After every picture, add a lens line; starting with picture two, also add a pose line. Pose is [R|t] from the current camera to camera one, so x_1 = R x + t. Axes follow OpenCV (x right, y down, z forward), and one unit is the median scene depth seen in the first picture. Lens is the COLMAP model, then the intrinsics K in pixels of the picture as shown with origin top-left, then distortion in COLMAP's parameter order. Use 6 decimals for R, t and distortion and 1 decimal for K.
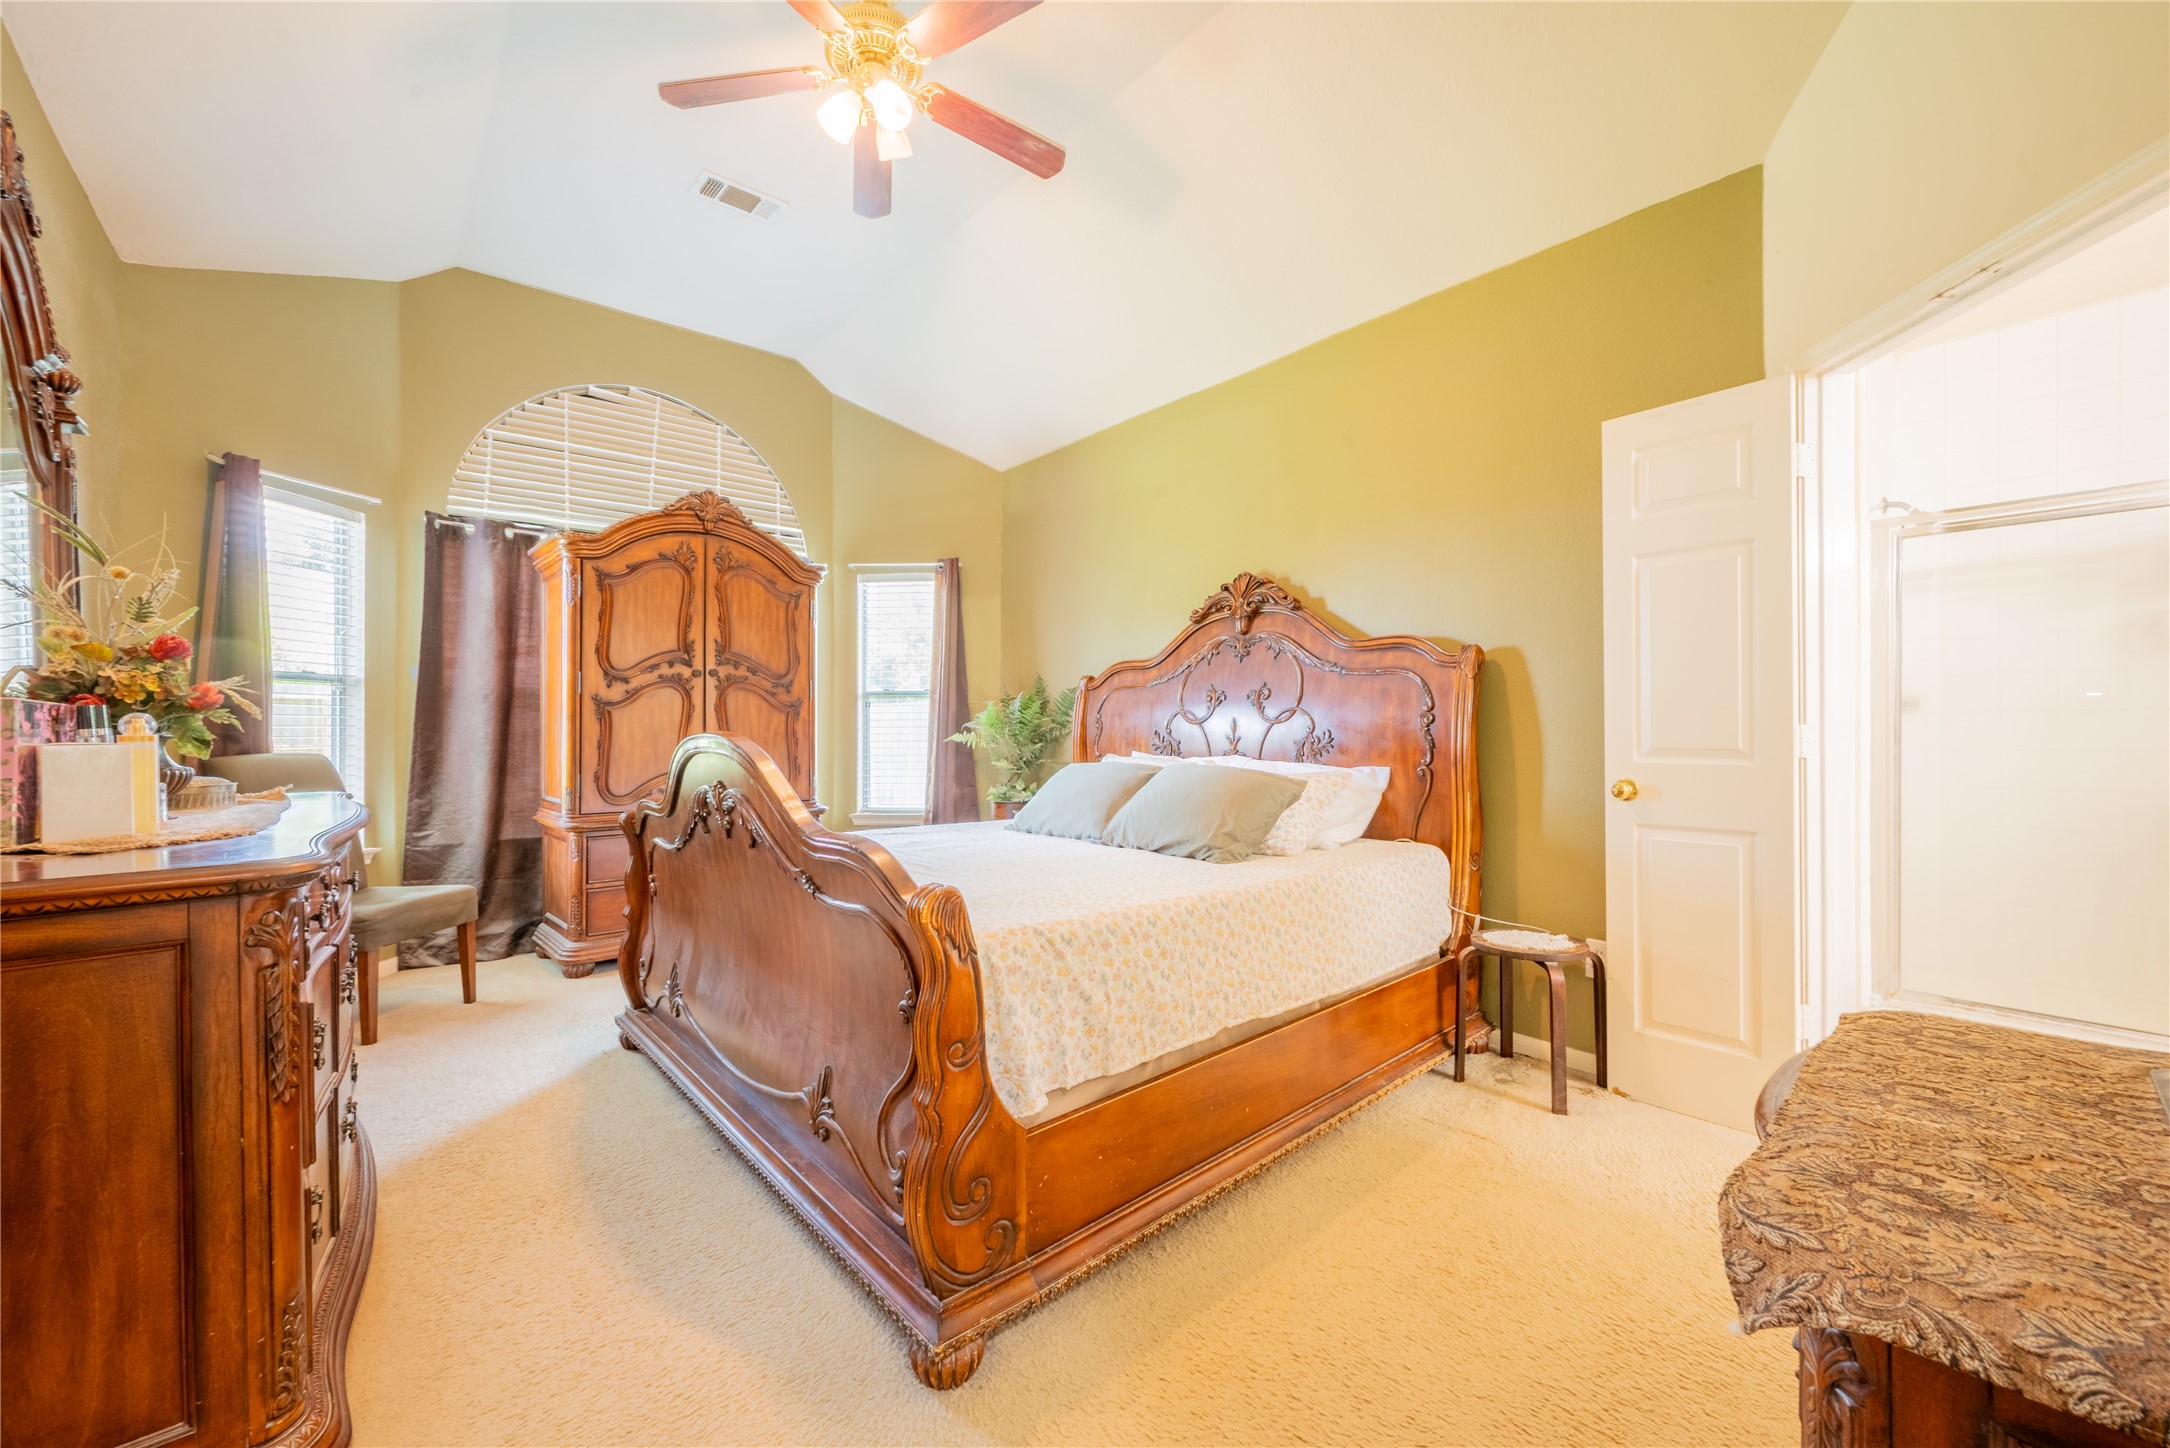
lens RADIAL K [[852.4, 0, 1087.7], [0, 852.4, 713.8], [0, 0, 1]] dist [-0.001488, 0.001035]
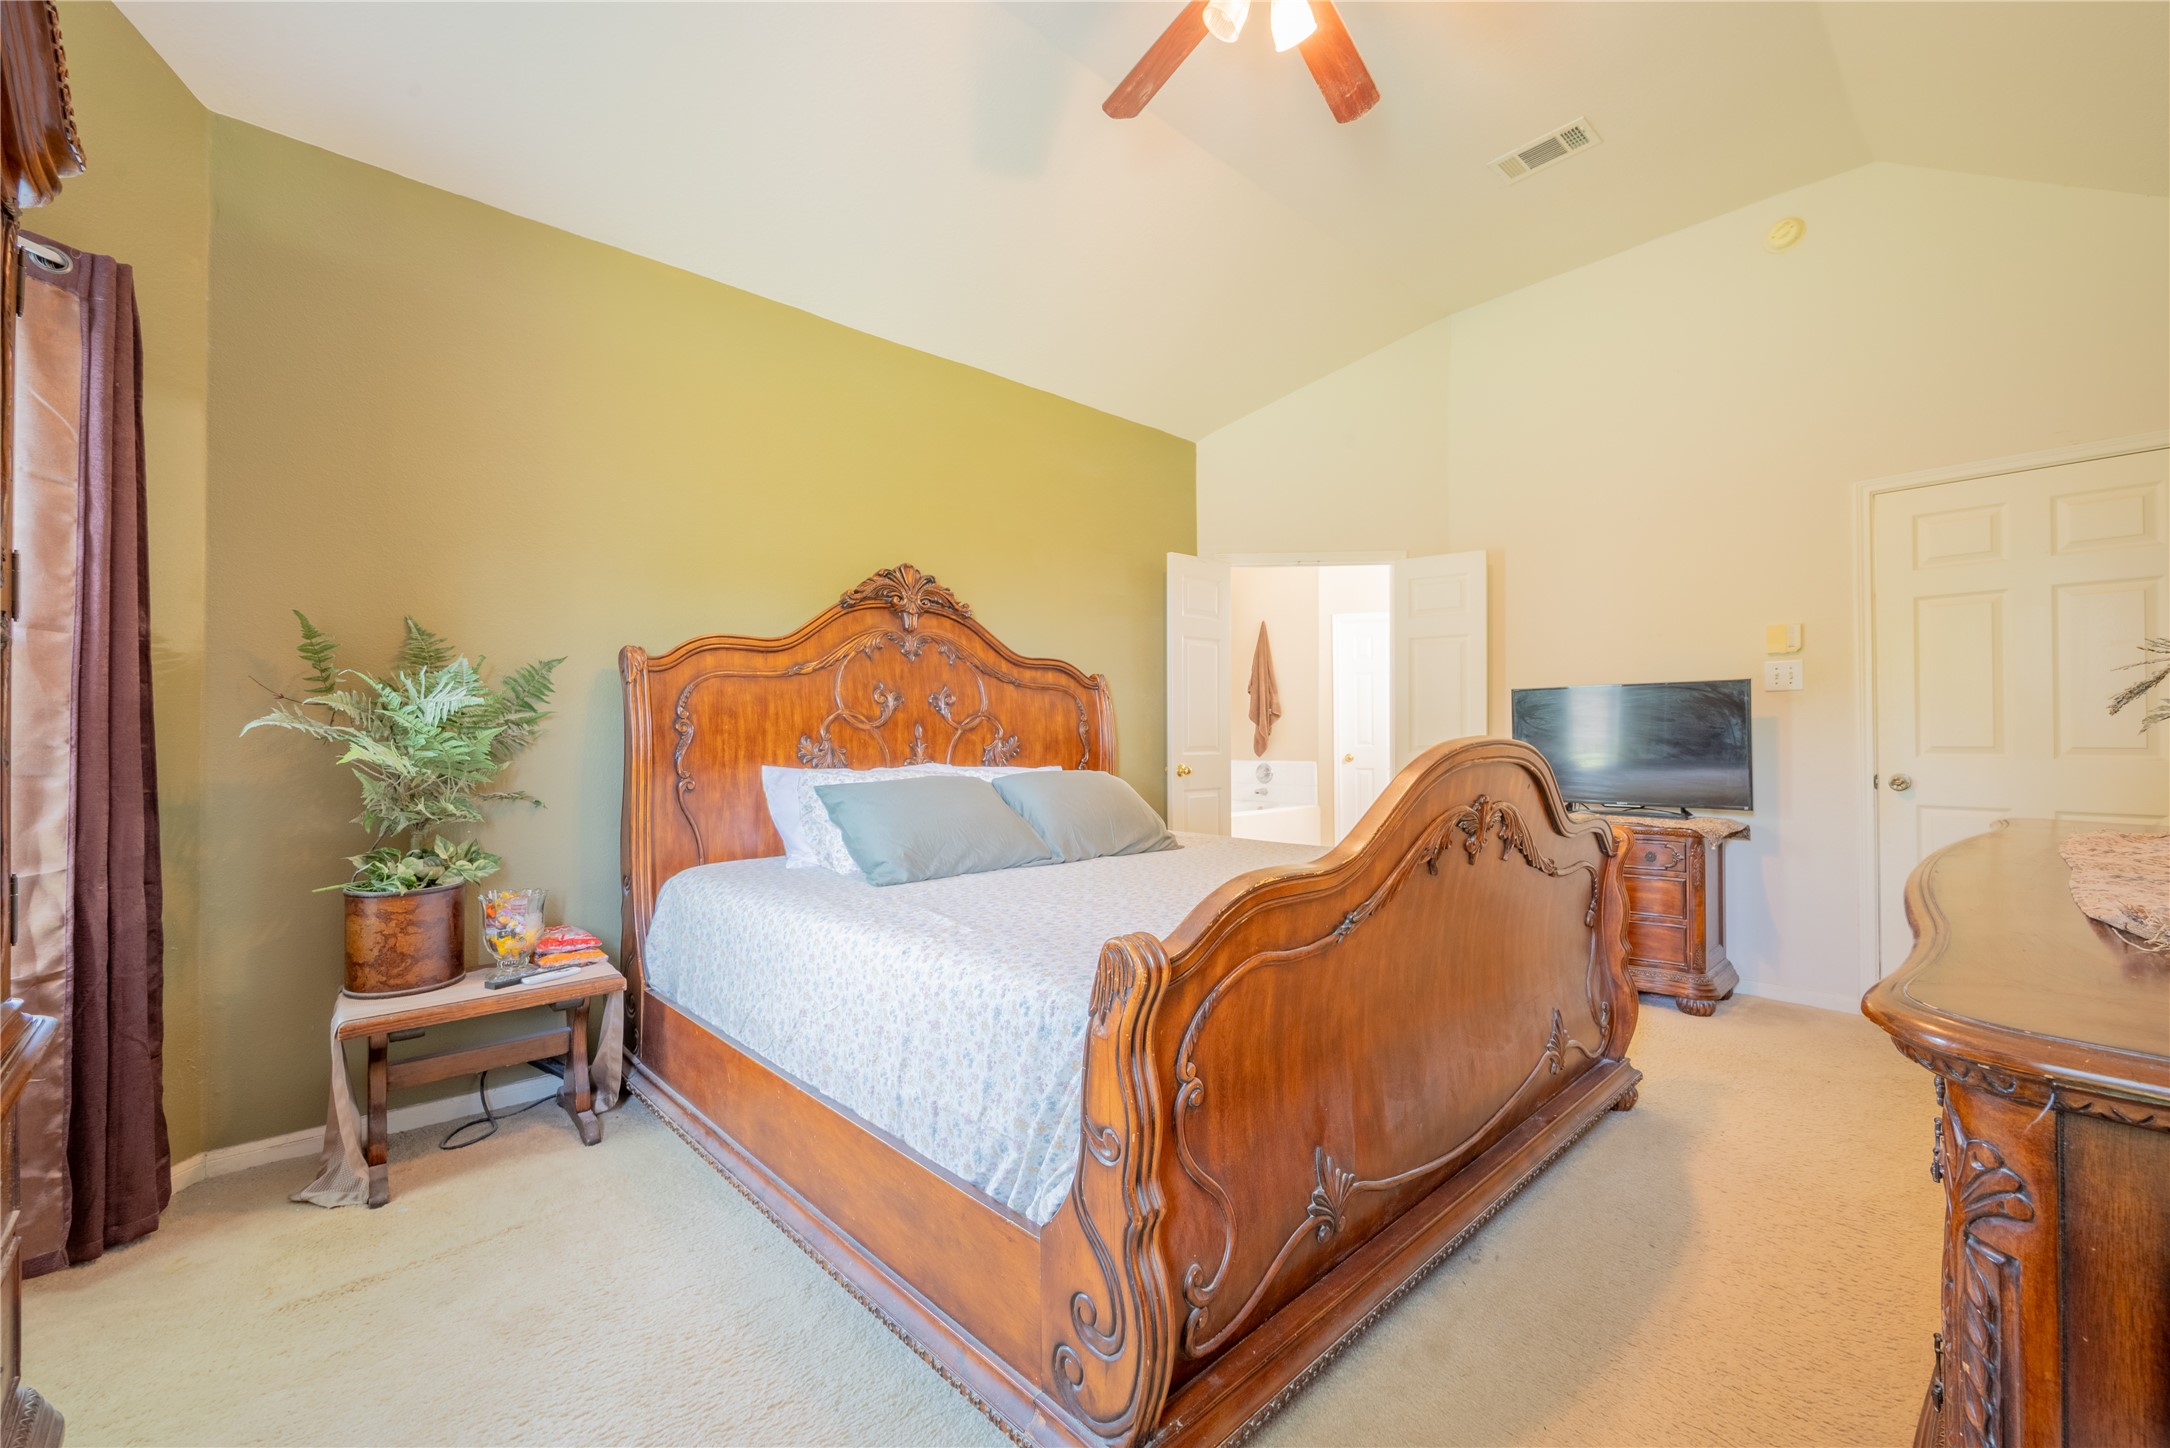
lens RADIAL K [[852.4, 0, 1081.4], [0, 852.4, 739.7], [0, 0, 1]] dist [-0.001488, 0.001035]
pose [[-0.013385, 0.007807, 0.999880, -0.846920], [-0.009547, 0.999923, -0.007936, 0.032843], [-0.999865, -0.009652, -0.013309, 0.962825]]
